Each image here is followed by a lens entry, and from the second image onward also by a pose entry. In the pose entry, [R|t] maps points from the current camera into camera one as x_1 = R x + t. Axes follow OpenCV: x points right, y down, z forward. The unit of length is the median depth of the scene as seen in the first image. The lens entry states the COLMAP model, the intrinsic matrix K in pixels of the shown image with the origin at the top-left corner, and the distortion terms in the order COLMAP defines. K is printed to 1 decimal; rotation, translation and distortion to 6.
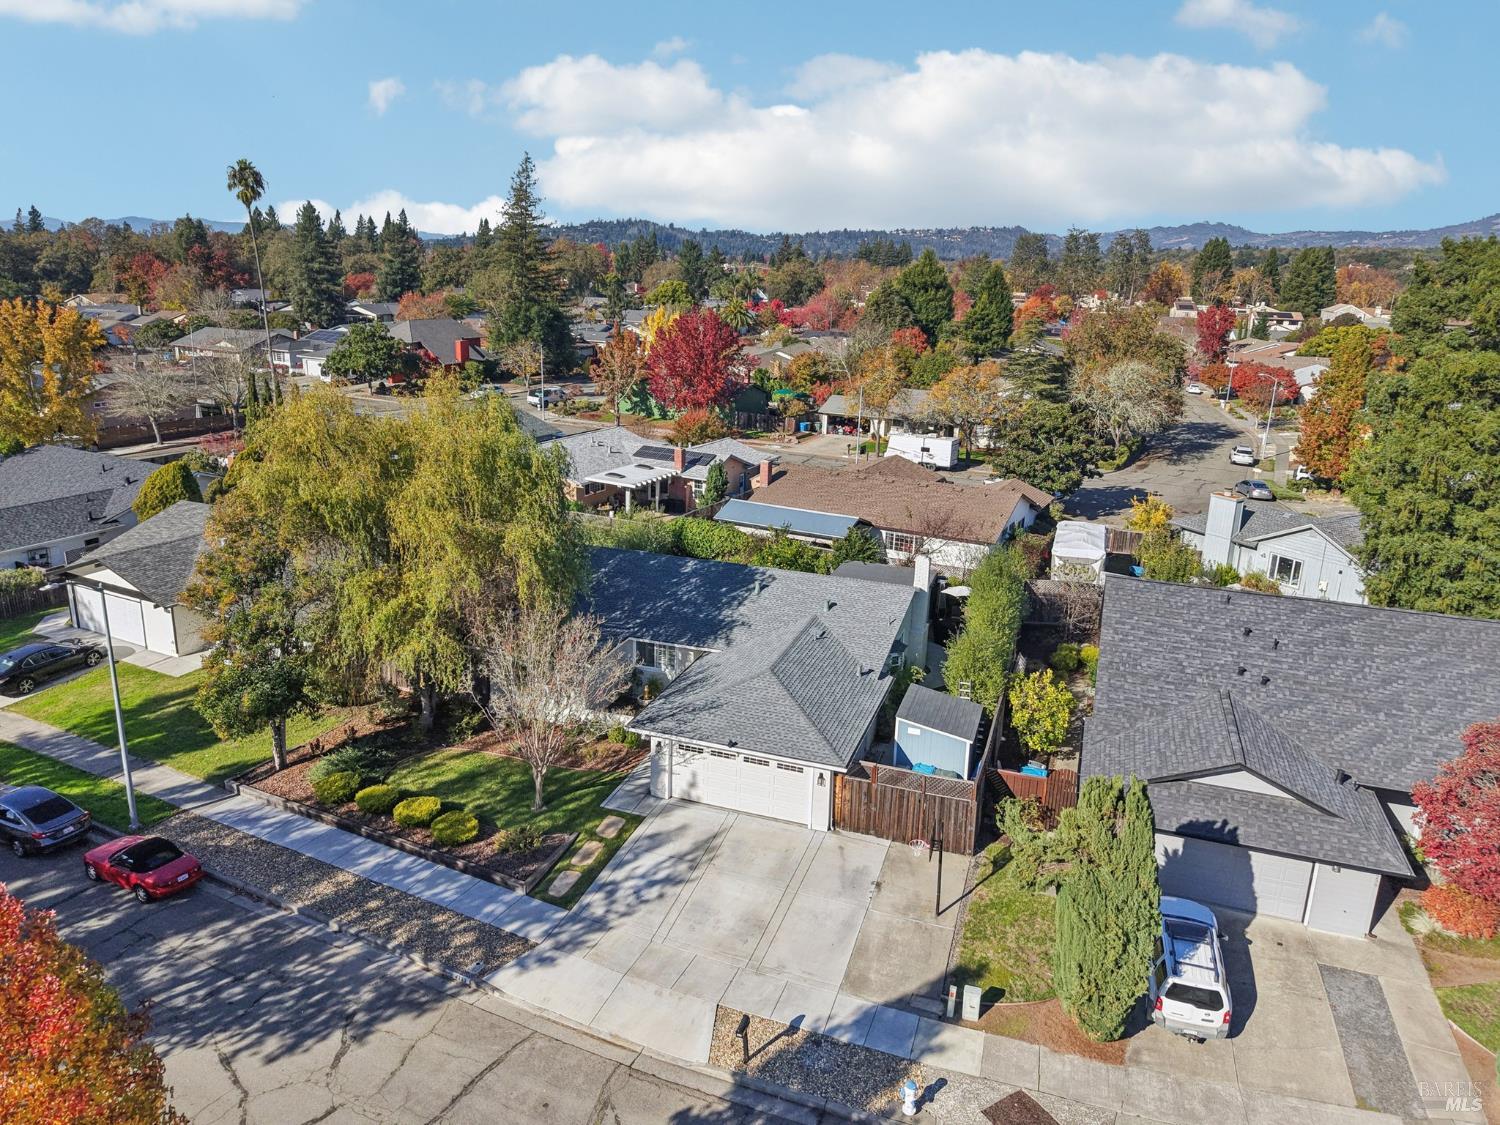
lens RADIAL K [[1057.9, 0, 749.0], [0, 1057.9, 555.1], [0, 0, 1]] dist [0.008556, -0.004179]
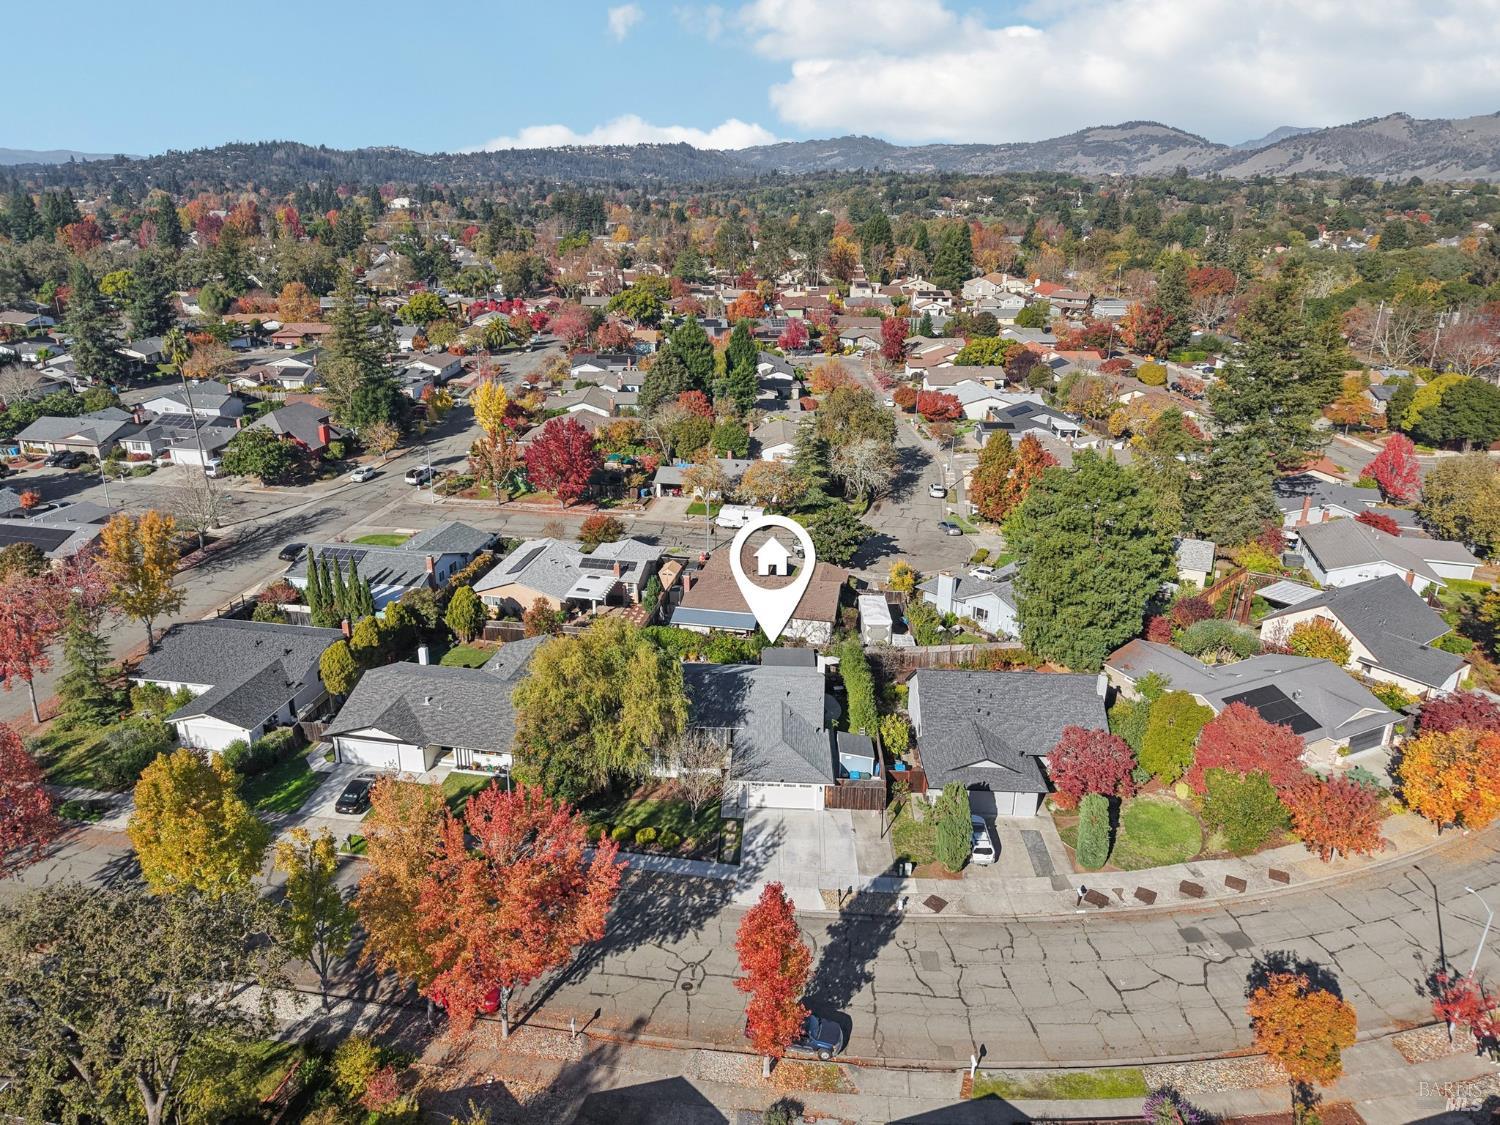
lens RADIAL K [[1040.4, 0, 752.5], [0, 1040.4, 559.7], [0, 0, 1]] dist [0.024372, -0.028107]
pose [[0.954334, -0.117652, 0.274599, -0.506624], [0.093793, 0.990707, 0.098503, -0.412832], [-0.283636, -0.068249, 0.956500, -0.863500]]
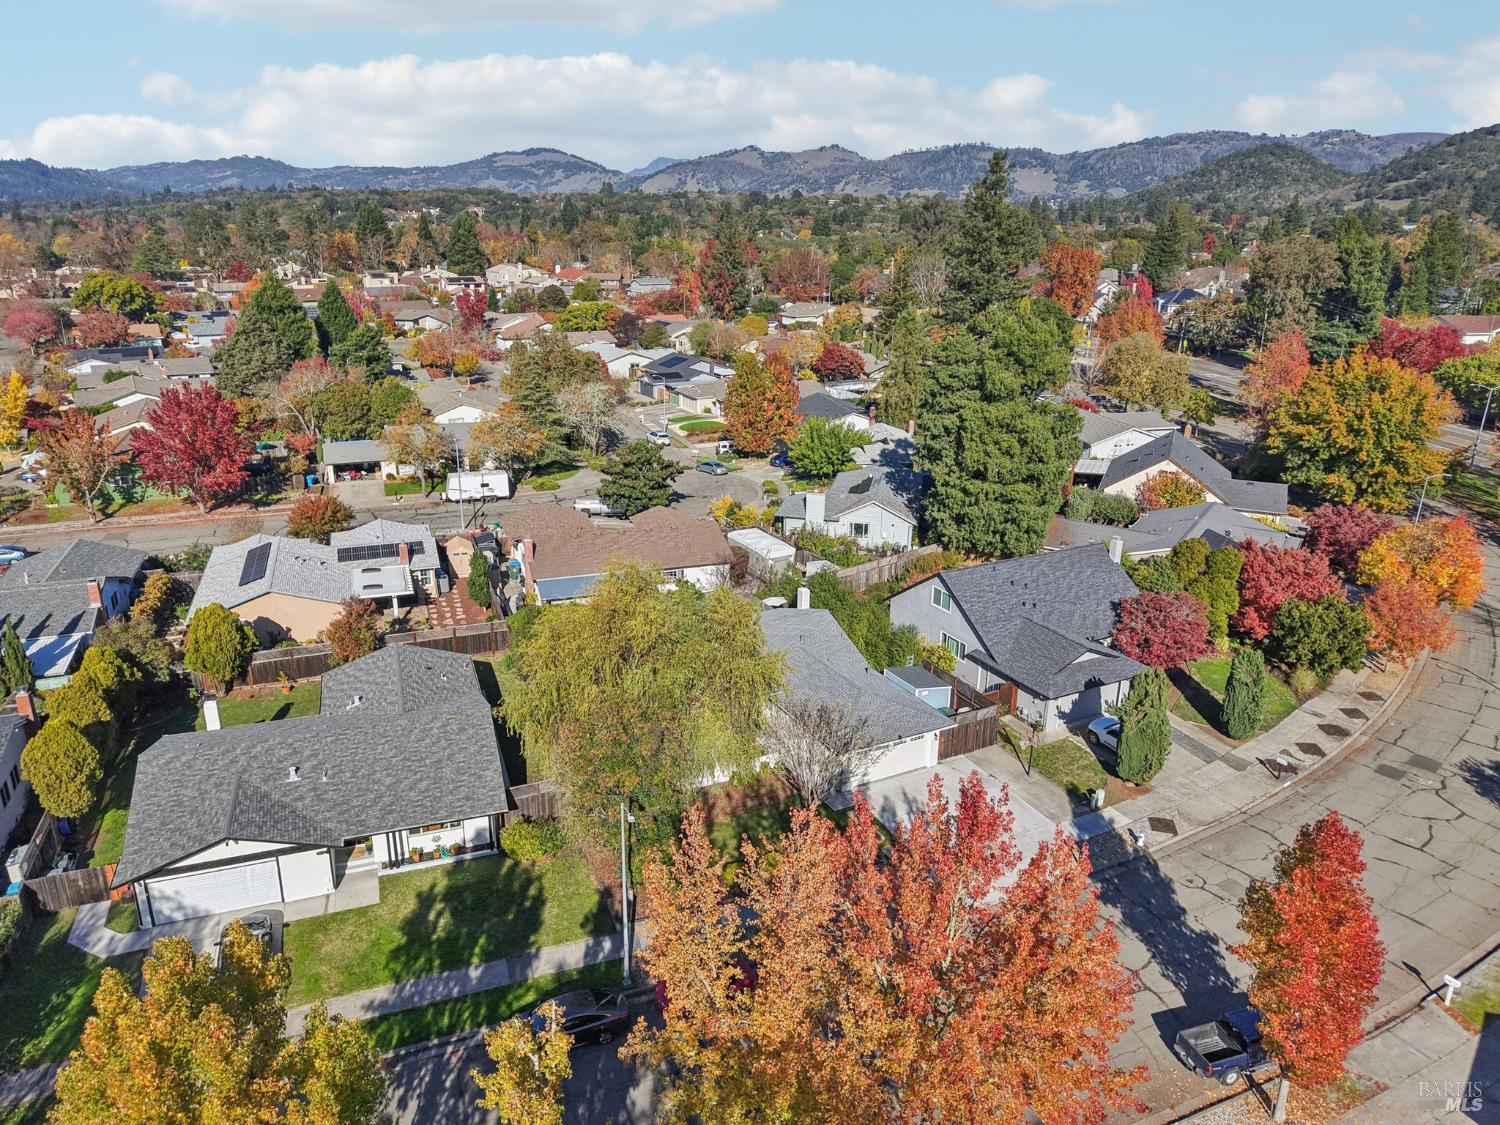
lens RADIAL K [[1021.2, 0, 755.8], [0, 1021.2, 563.1], [0, 0, 1]] dist [0.004780, -0.003880]
pose [[0.673591, -0.262333, 0.690982, -0.949266], [0.208623, 0.964359, 0.162749, -0.308218], [-0.709049, 0.034529, 0.704313, 0.028029]]
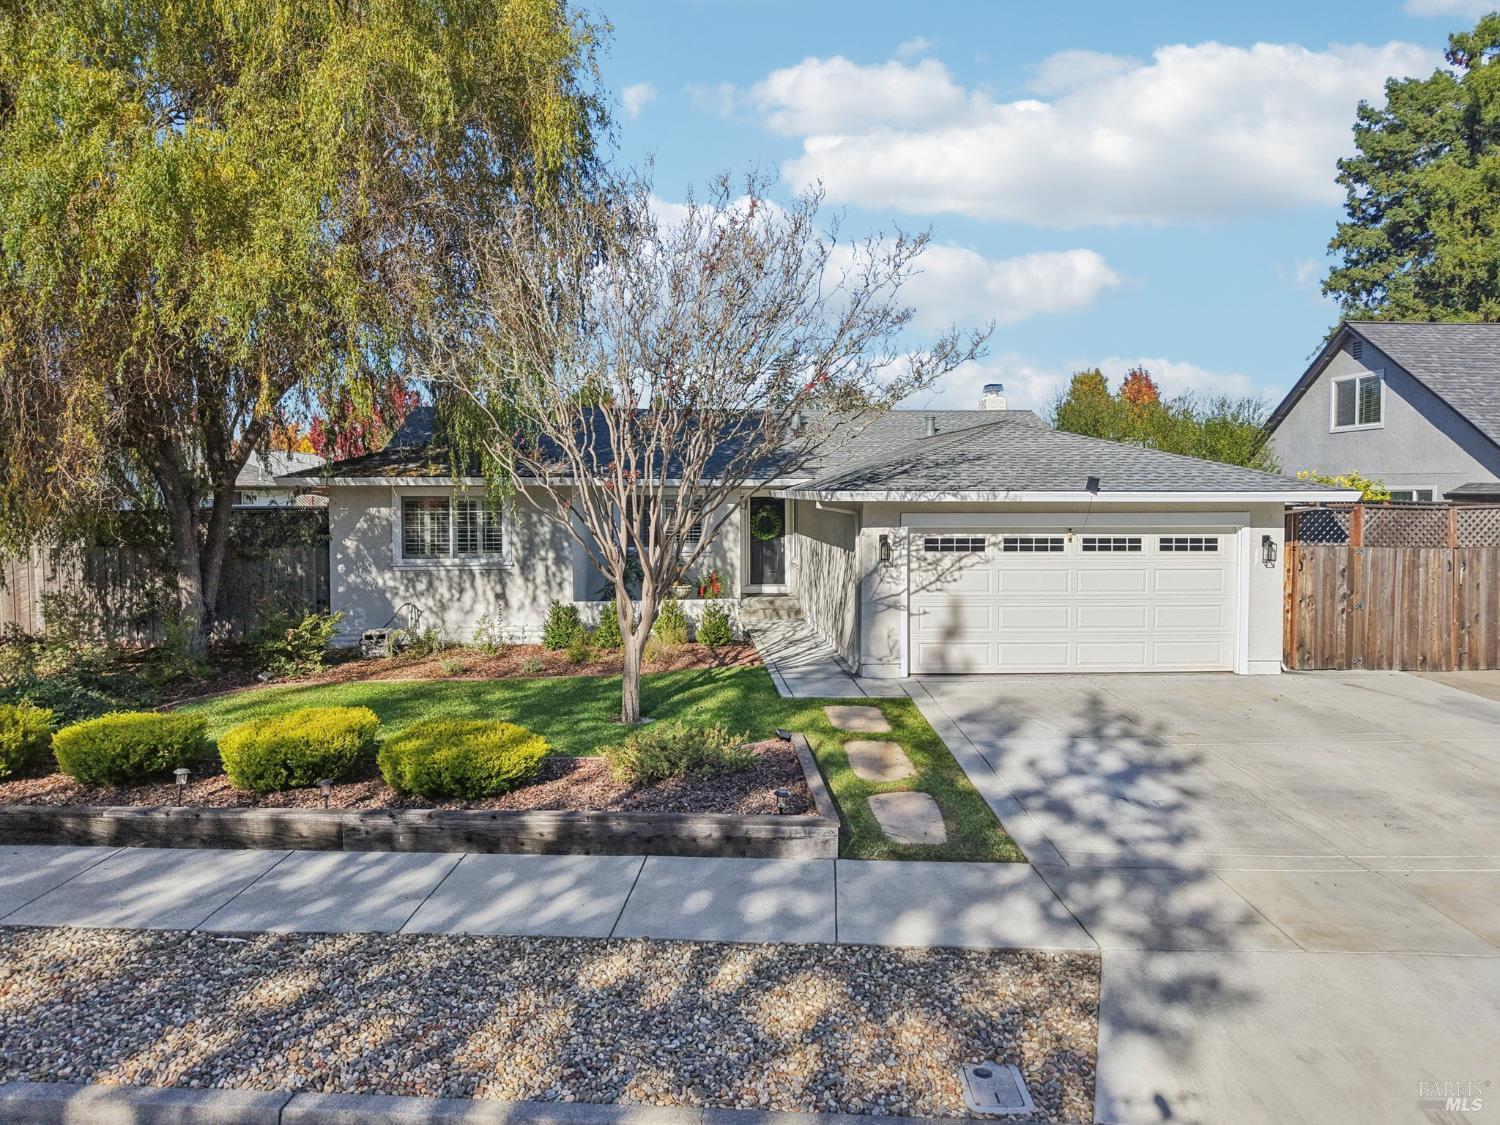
lens RADIAL K [[1021.2, 0, 755.8], [0, 1021.2, 563.1], [0, 0, 1]] dist [0.004780, -0.003880]
pose [[0.917567, -0.051501, 0.394232, -0.245542], [0.134143, 0.973533, -0.185037, 0.213019], [-0.374268, 0.222668, 0.900190, 0.539305]]
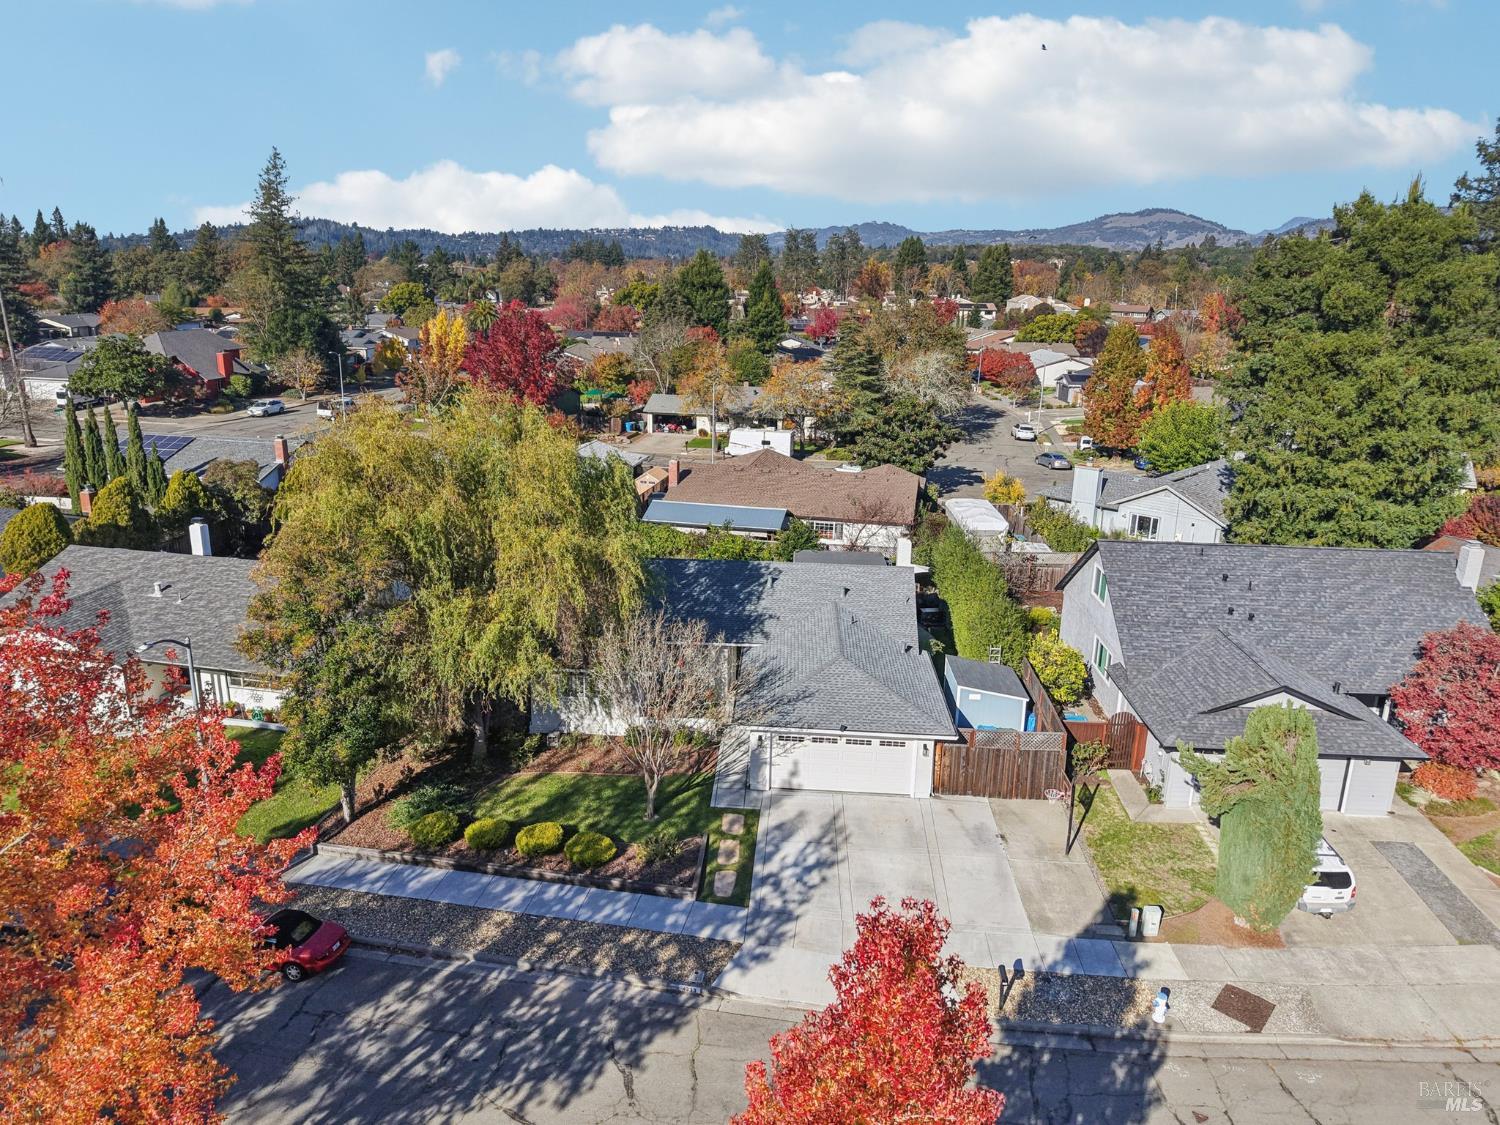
lens RADIAL K [[1040.4, 0, 752.5], [0, 1040.4, 559.7], [0, 0, 1]] dist [0.024372, -0.028107]
pose [[0.960496, -0.086581, 0.264484, -0.287947], [0.084229, 0.996241, 0.020241, -0.012865], [-0.265242, 0.002836, 0.964178, 0.021417]]
